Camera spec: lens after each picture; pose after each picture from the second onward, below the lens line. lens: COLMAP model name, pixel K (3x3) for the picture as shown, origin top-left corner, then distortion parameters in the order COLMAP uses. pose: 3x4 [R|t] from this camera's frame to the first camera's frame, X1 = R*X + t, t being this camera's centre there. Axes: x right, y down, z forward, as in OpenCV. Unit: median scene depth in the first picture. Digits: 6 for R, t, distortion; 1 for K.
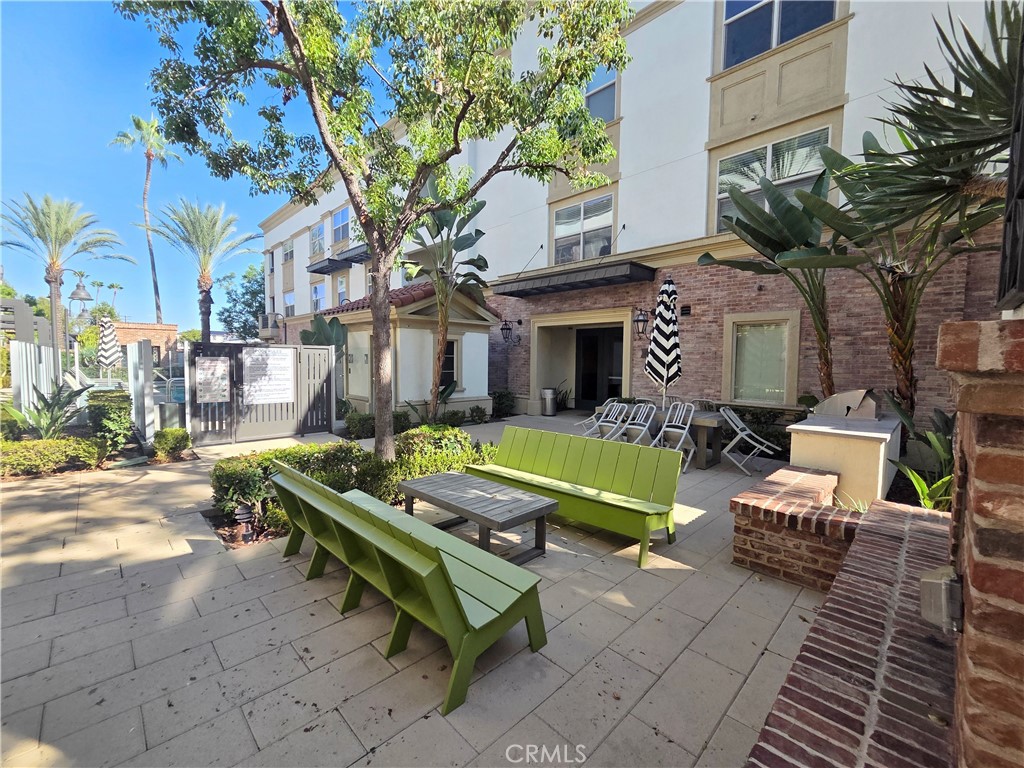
lens RADIAL K [[423.1, 0, 511.6], [0, 423.1, 380.0], [0, 0, 1]] dist [0.005338, -0.000634]
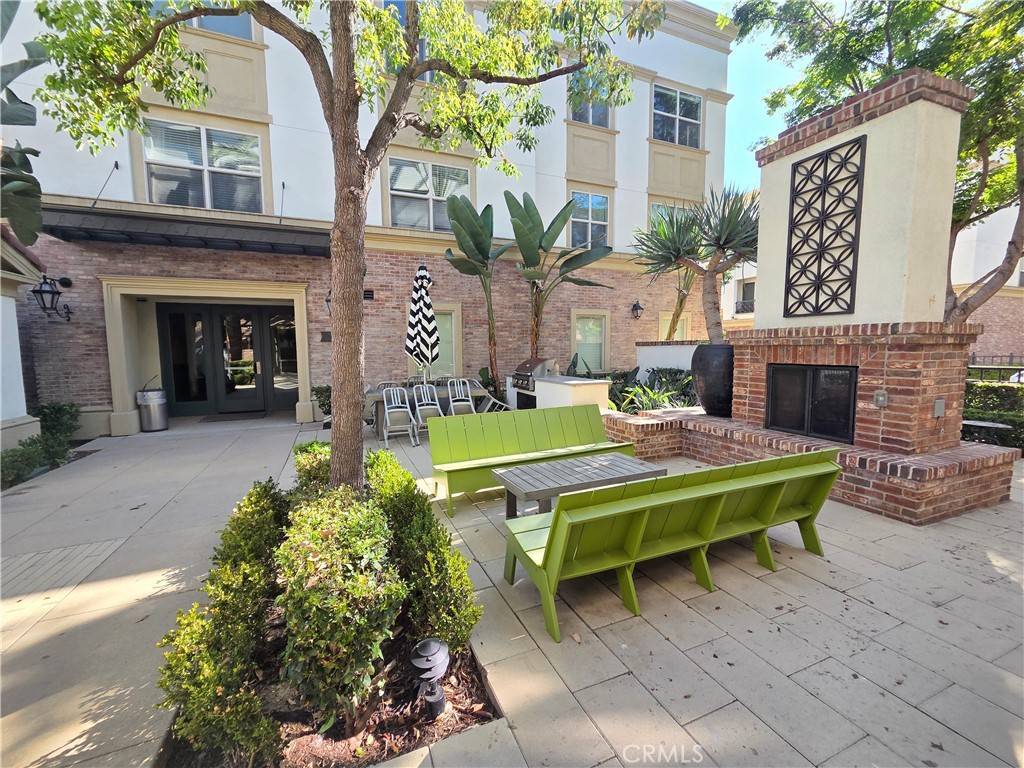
lens RADIAL K [[423.1, 0, 511.7], [0, 423.1, 382.8], [0, 0, 1]] dist [0.005338, -0.000634]
pose [[0.376353, -0.093014, 0.921796, -0.428373], [0.060693, 0.995286, 0.075649, -0.009781], [-0.924486, 0.027476, 0.380224, 0.311283]]
